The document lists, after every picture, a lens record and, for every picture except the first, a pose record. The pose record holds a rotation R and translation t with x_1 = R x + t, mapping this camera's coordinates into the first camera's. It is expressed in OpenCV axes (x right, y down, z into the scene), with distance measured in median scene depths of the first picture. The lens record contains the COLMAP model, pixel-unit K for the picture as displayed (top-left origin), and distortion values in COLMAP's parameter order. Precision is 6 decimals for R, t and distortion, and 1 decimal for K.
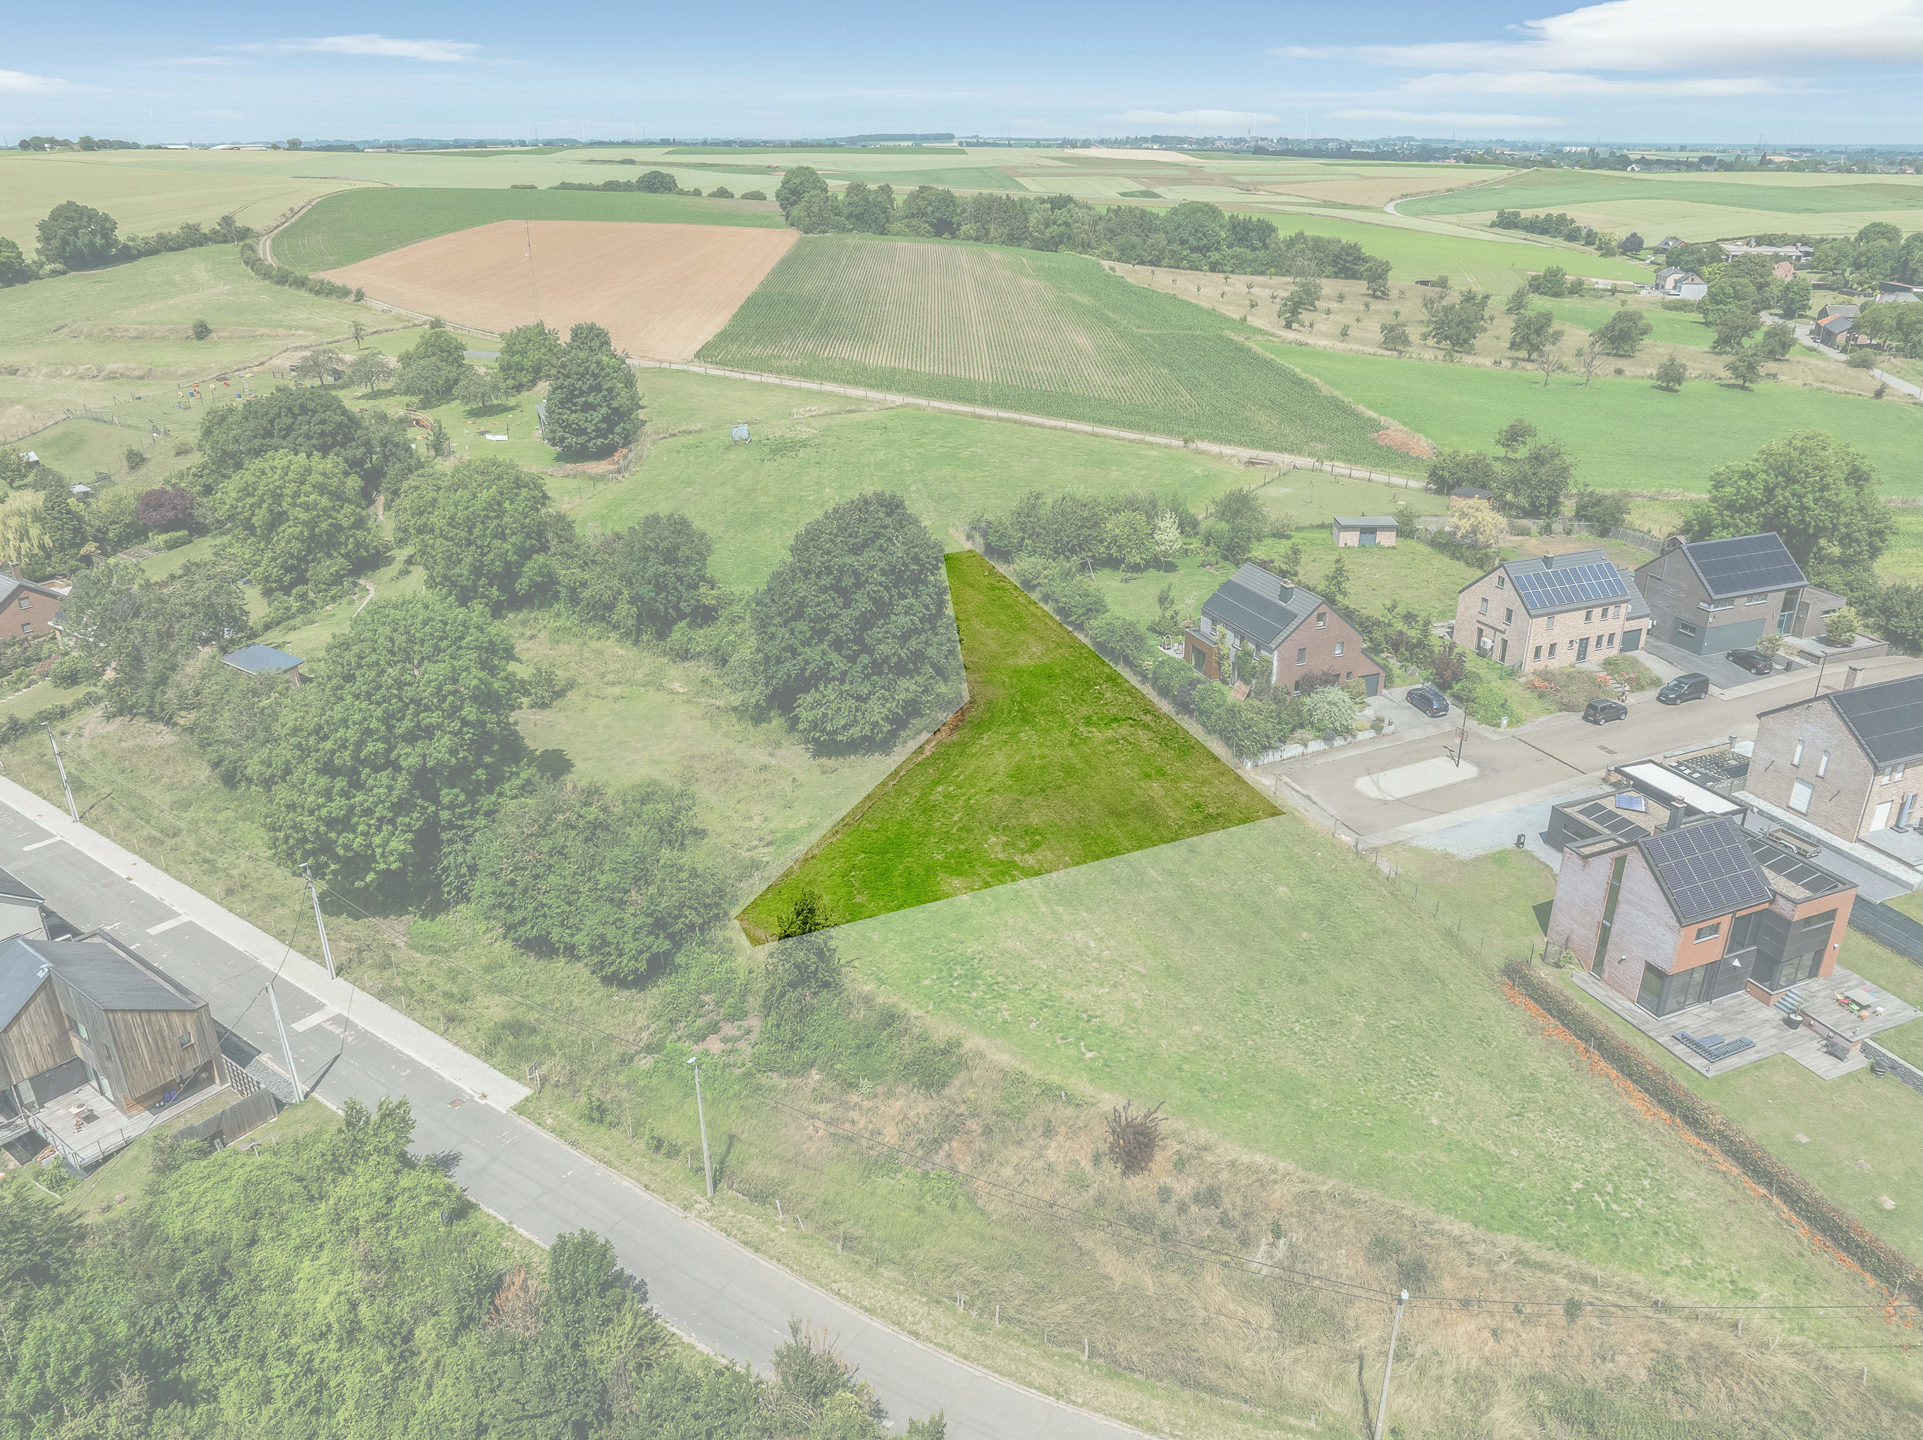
lens RADIAL K [[1339.6, 0, 961.5], [0, 1339.6, 720.0], [0, 0, 1]] dist [-0.048185, 0.021911]
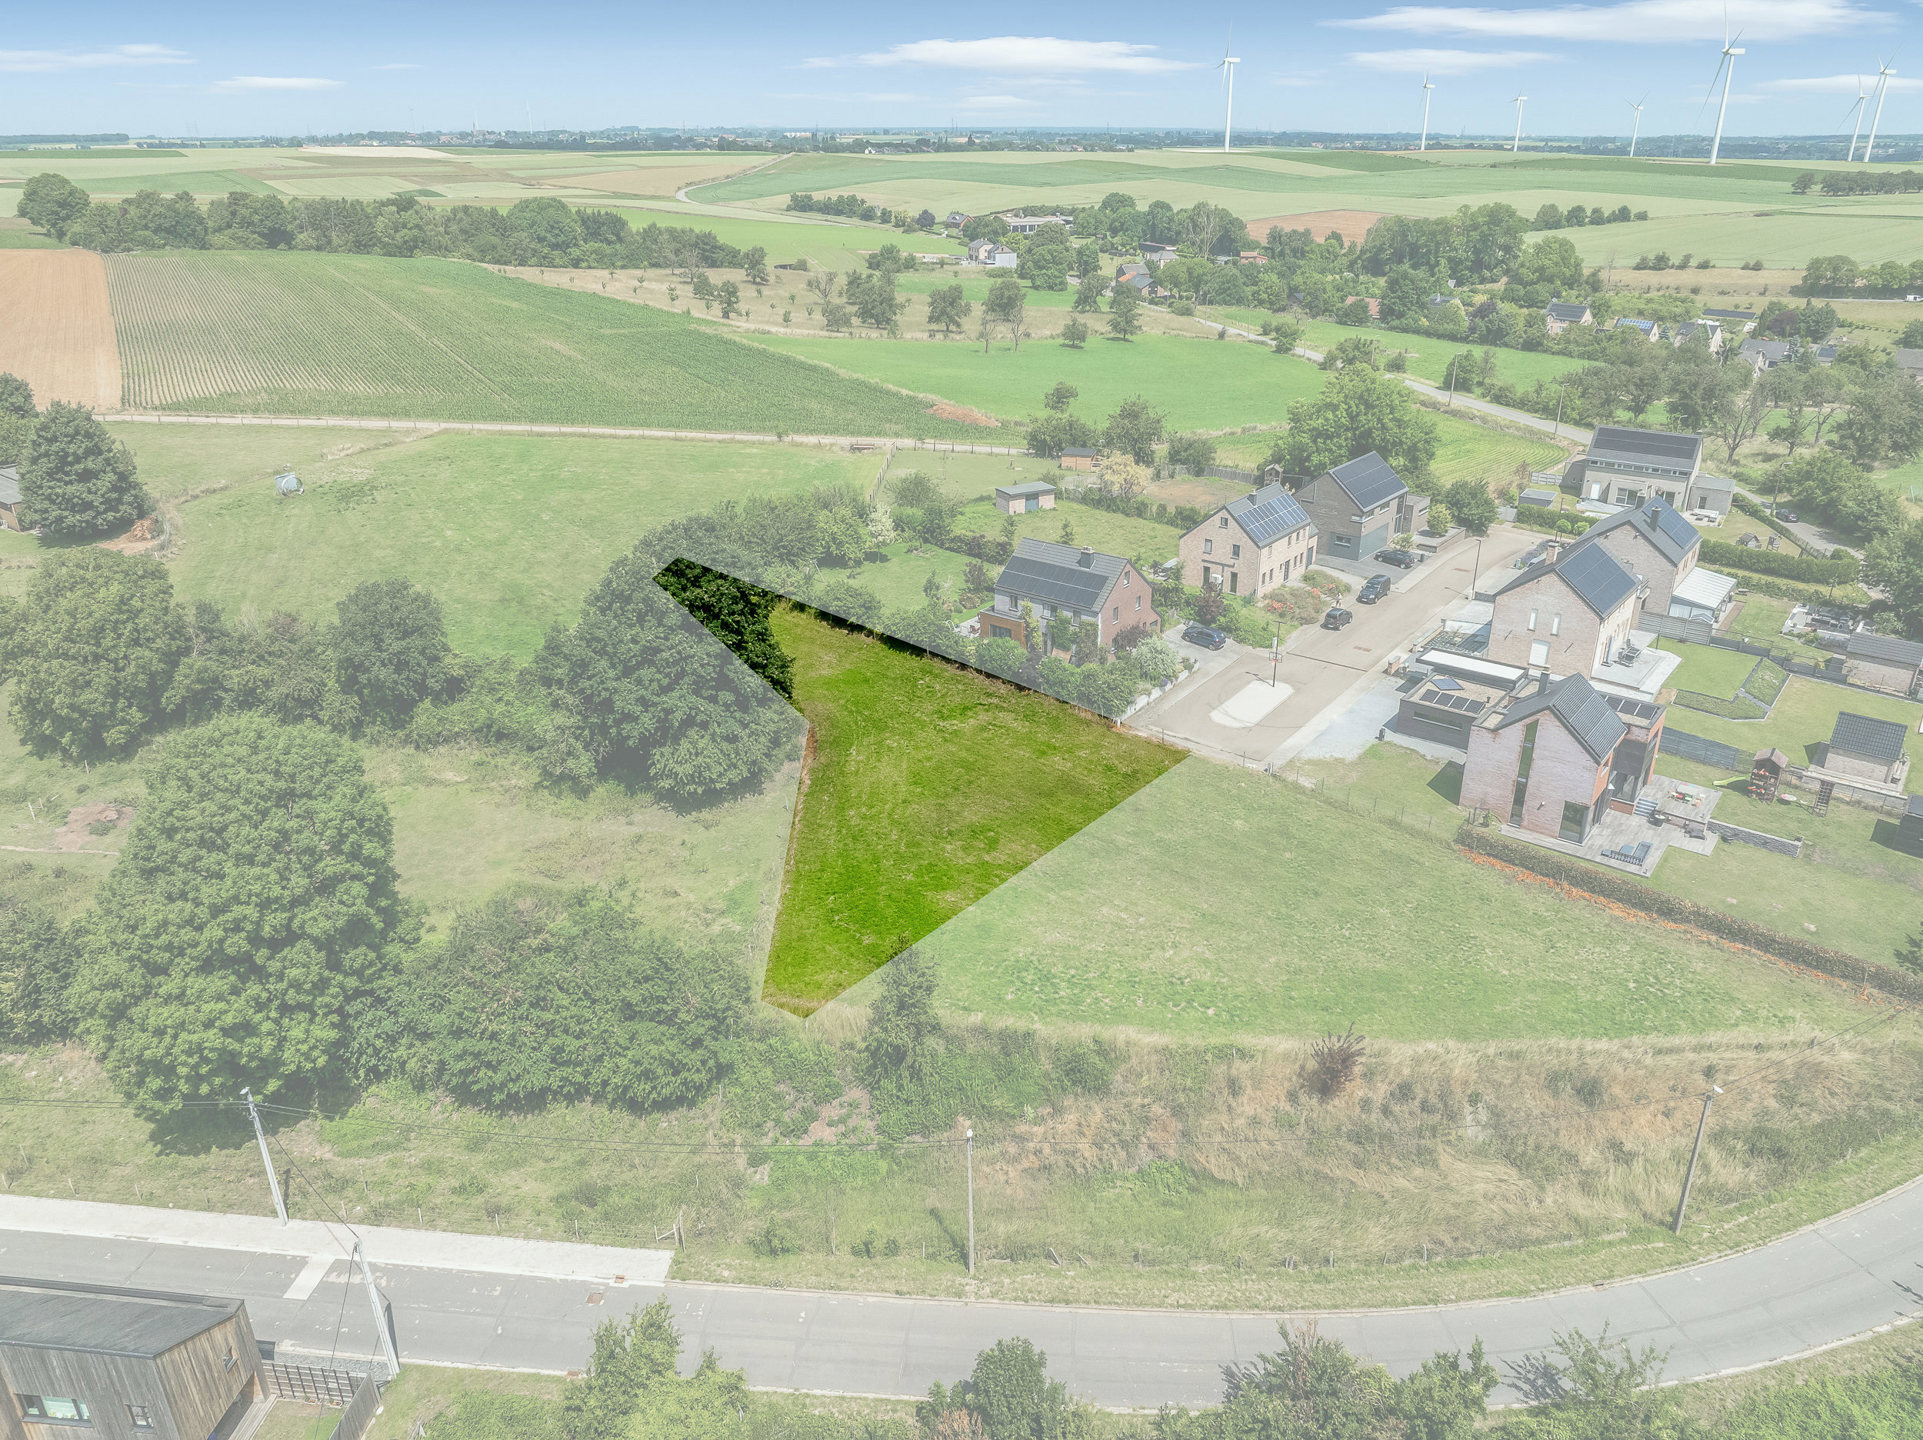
lens RADIAL K [[1352.7, 0, 961.5], [0, 1352.7, 720.0], [0, 0, 1]] dist [-0.037833, -0.001295]
pose [[0.871967, -0.199688, 0.446988, -0.298786], [0.198910, 0.978780, 0.049236, -0.037021], [-0.447335, 0.045978, 0.893184, 0.084041]]
